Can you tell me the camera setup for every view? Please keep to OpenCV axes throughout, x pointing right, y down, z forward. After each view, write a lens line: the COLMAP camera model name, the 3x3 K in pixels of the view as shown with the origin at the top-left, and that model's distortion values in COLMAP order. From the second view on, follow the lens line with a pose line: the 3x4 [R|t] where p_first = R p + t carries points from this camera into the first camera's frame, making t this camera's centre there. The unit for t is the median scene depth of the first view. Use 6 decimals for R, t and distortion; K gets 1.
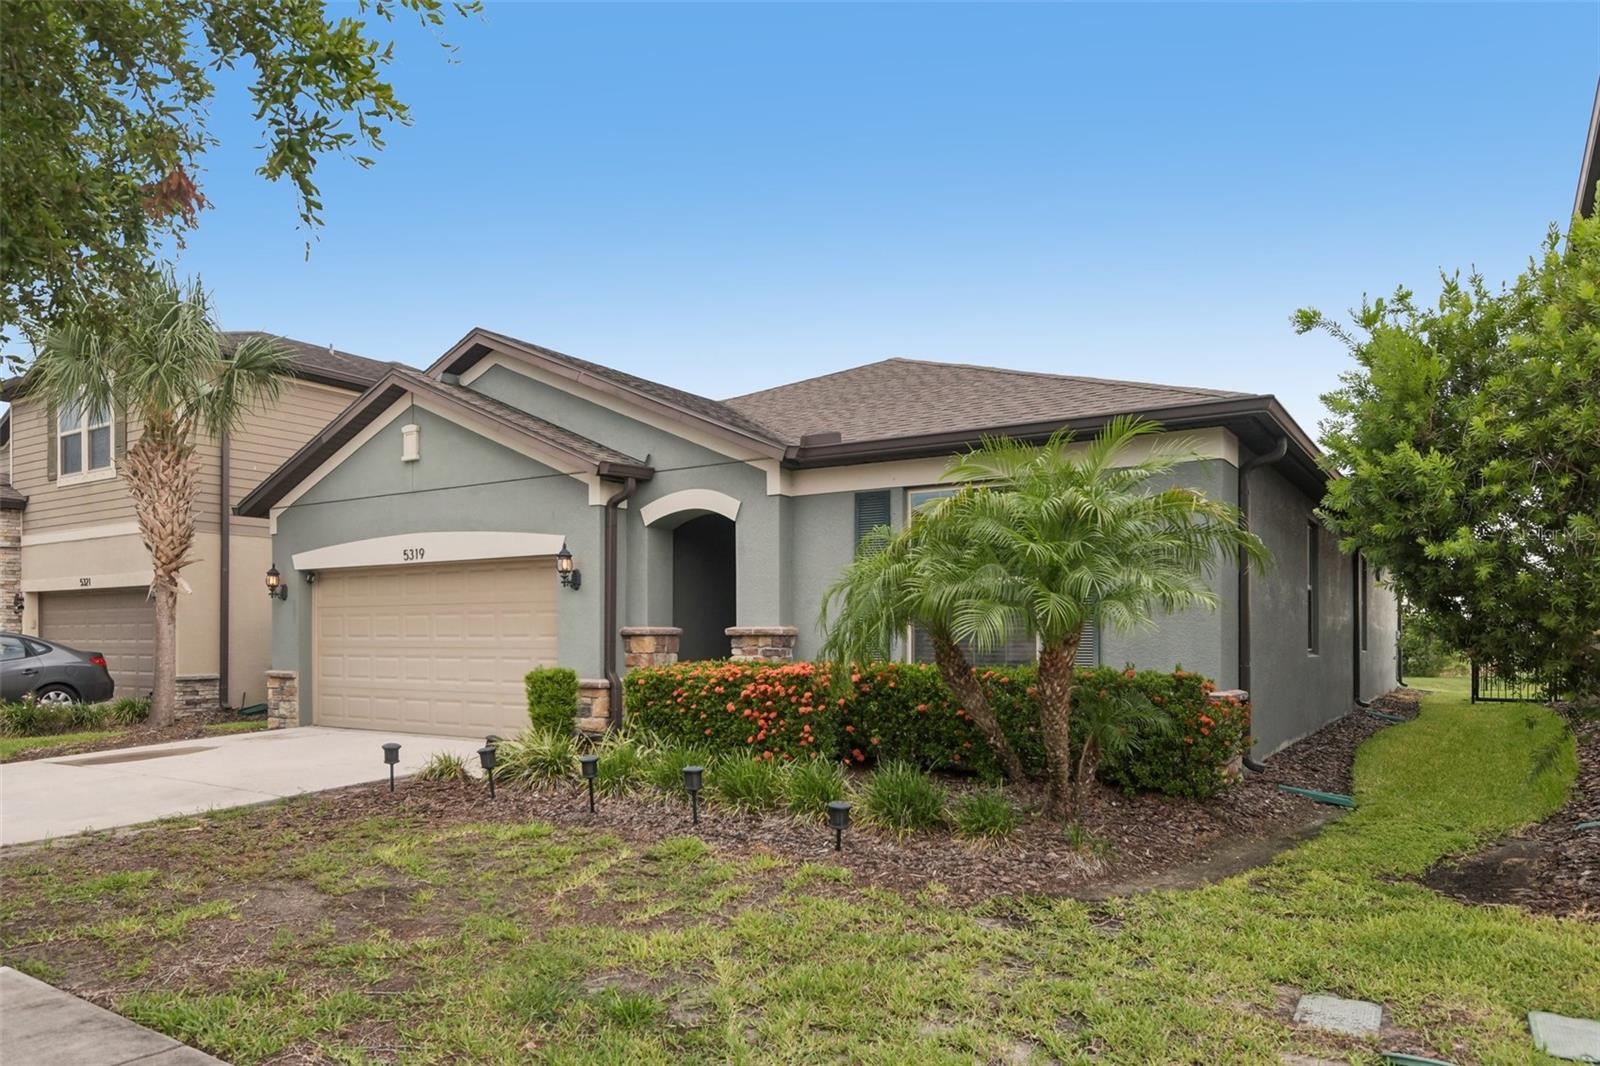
lens RADIAL K [[1139.6, 0, 800.0], [0, 1139.6, 533.0], [0, 0, 1]] dist [0.000938, 0.000617]
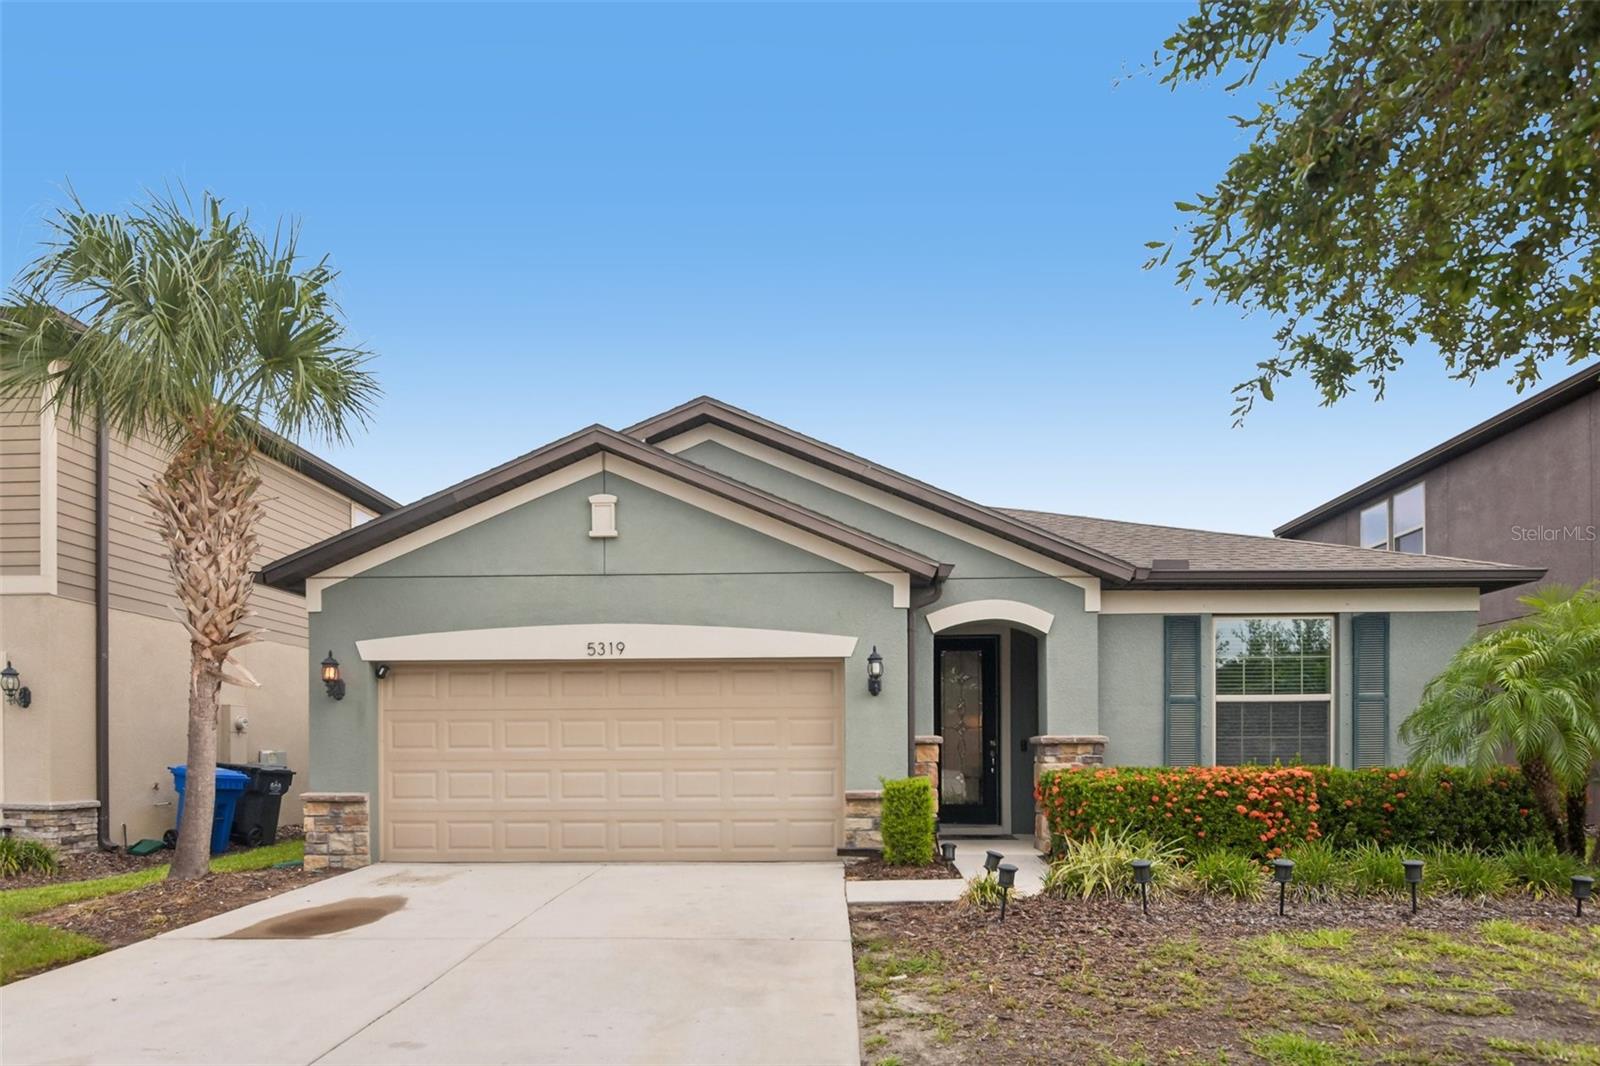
lens RADIAL K [[940.5, 0, 816.1], [0, 940.5, 663.5], [0, 0, 1]] dist [-0.024134, -0.002970]
pose [[0.832958, 0.048953, 0.551167, -0.661344], [-0.045566, 0.998764, -0.019846, 0.040573], [-0.551457, -0.008584, 0.834159, 0.377607]]
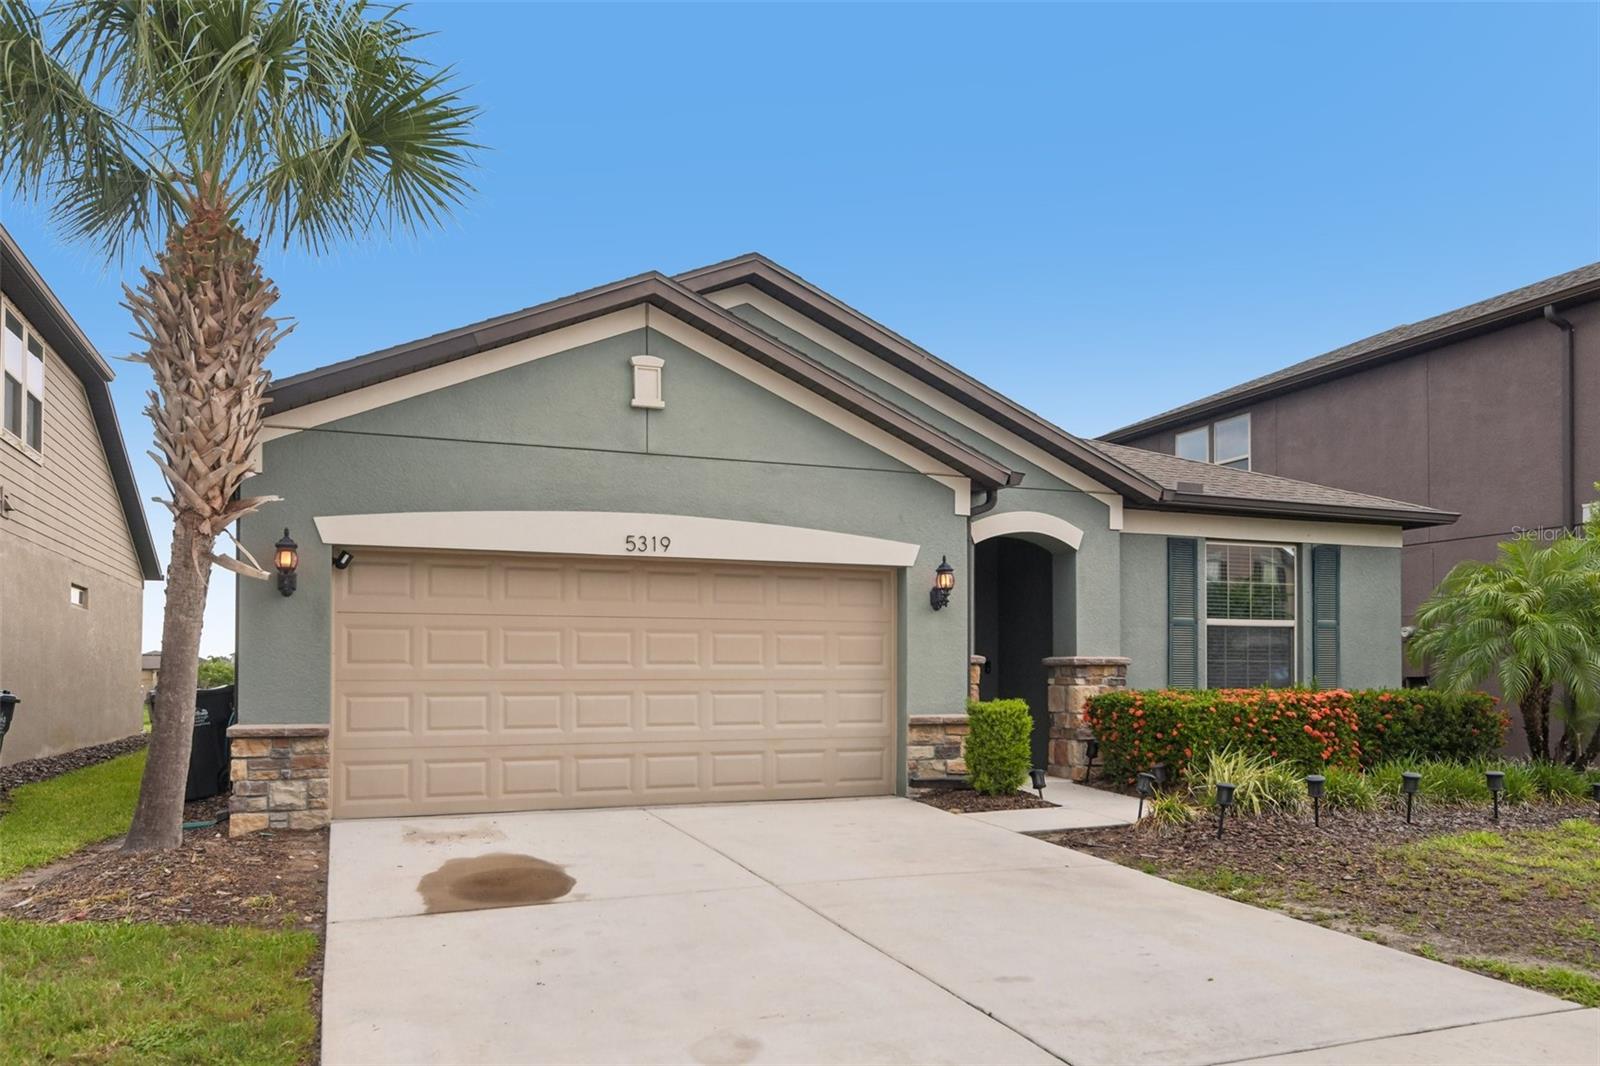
lens RADIAL K [[1172.9, 0, 800.0], [0, 1172.9, 533.0], [0, 0, 1]] dist [-0.005330, 0.001852]
pose [[0.548954, 0.101810, 0.829629, -0.982545], [-0.076313, 0.994514, -0.071549, 0.062593], [-0.832362, -0.024034, 0.553711, 0.596353]]
